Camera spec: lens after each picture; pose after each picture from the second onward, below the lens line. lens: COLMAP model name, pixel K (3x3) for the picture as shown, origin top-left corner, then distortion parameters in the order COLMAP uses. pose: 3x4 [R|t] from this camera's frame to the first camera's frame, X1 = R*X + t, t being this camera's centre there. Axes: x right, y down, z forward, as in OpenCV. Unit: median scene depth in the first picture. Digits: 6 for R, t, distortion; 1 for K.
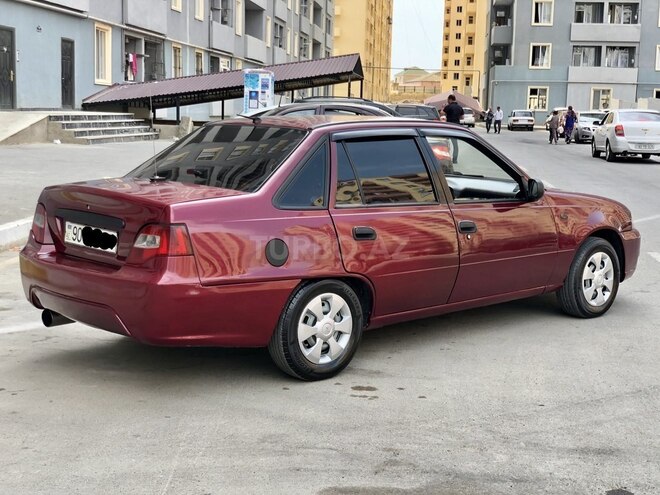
lens RADIAL K [[1009.5, 0, 331.3], [0, 1009.5, 245.1], [0, 0, 1]] dist [0.059489, 0.000000]
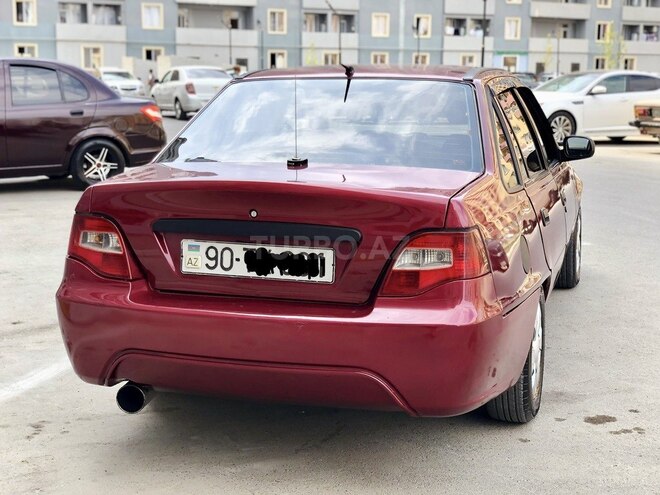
lens RADIAL K [[1009.5, 0, 329.4], [0, 1009.5, 250.9], [0, 0, 1]] dist [0.059489, 0.000000]
pose [[0.862074, -0.105049, 0.495775, -0.100131], [0.083302, 0.994347, 0.065841, -0.010100], [-0.499889, -0.015461, 0.865951, 0.087594]]
